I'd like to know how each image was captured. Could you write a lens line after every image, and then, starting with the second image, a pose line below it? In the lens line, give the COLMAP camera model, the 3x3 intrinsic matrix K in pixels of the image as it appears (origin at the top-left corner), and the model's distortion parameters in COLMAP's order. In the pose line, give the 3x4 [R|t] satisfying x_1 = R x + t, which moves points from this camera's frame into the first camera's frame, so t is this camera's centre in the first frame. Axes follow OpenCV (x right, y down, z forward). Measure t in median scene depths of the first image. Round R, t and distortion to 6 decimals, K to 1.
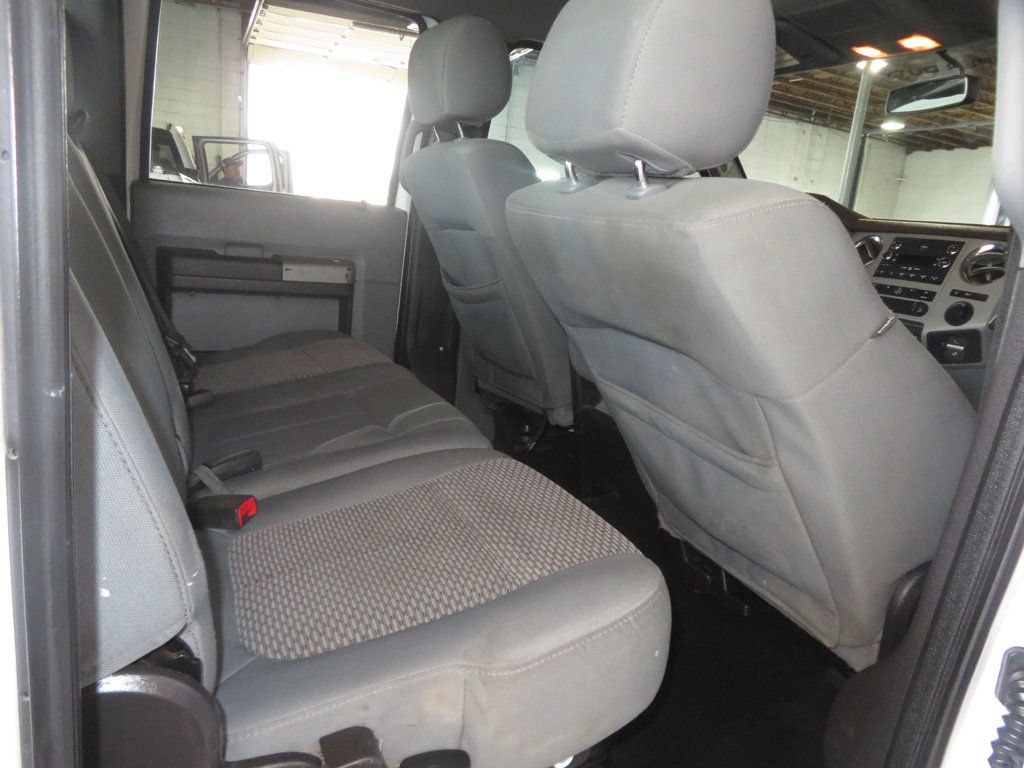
lens RADIAL K [[740.6, 0, 516.4], [0, 740.6, 384.1], [0, 0, 1]] dist [-0.003914, 0.004282]
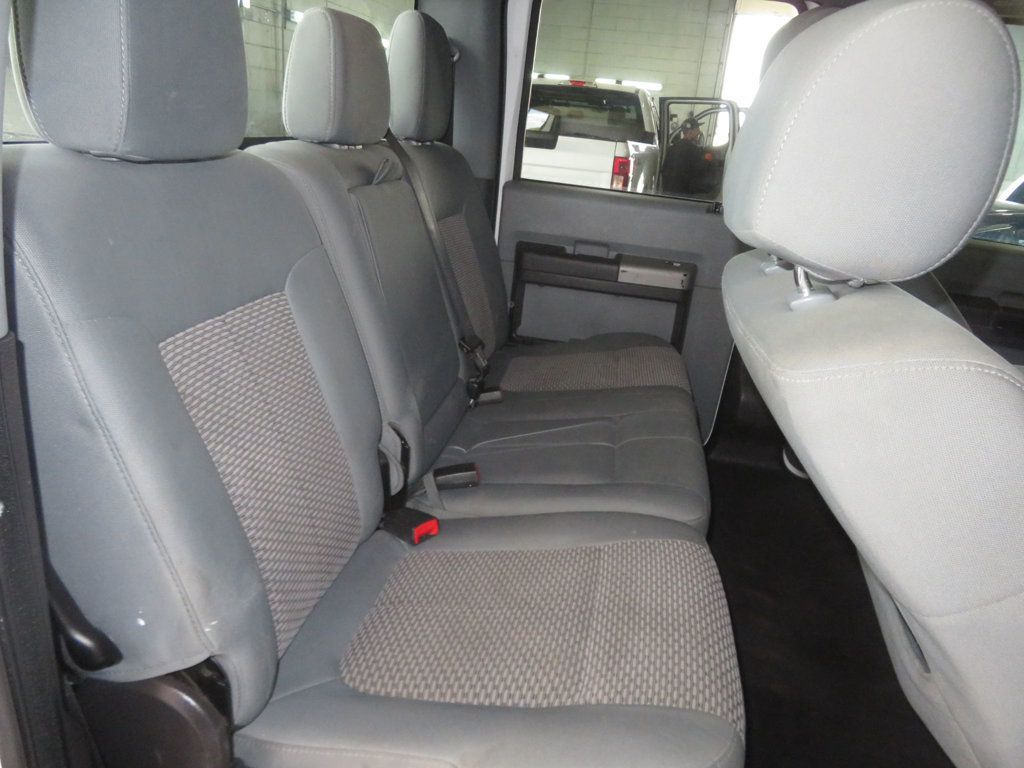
lens RADIAL K [[746.1, 0, 516.1], [0, 746.1, 384.4], [0, 0, 1]] dist [-0.000808, 0.004499]
pose [[0.821023, 0.173925, -0.543757, 0.272678], [-0.139507, 0.984710, 0.104325, -0.154849], [0.553588, -0.009795, 0.832733, 0.107219]]
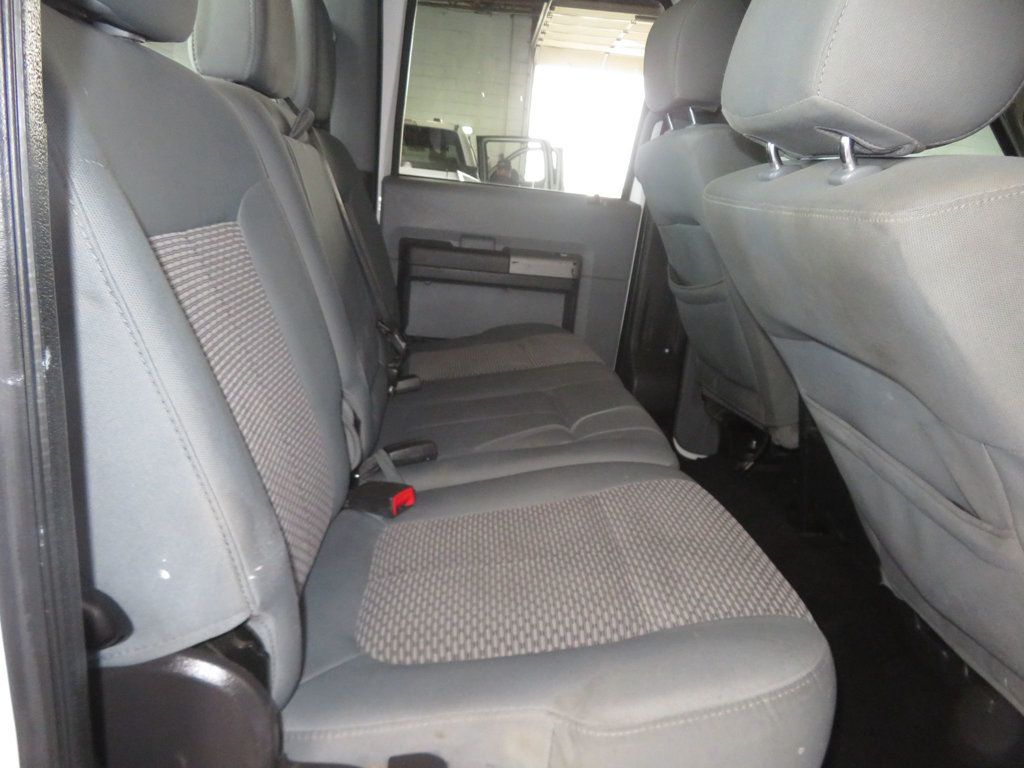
lens RADIAL K [[746.1, 0, 516.1], [0, 746.1, 384.4], [0, 0, 1]] dist [-0.000808, 0.004499]
pose [[0.936698, 0.082267, -0.340338, 0.091284], [-0.081092, 0.996549, 0.017701, -0.013241], [0.340620, 0.011018, 0.940137, 0.083363]]
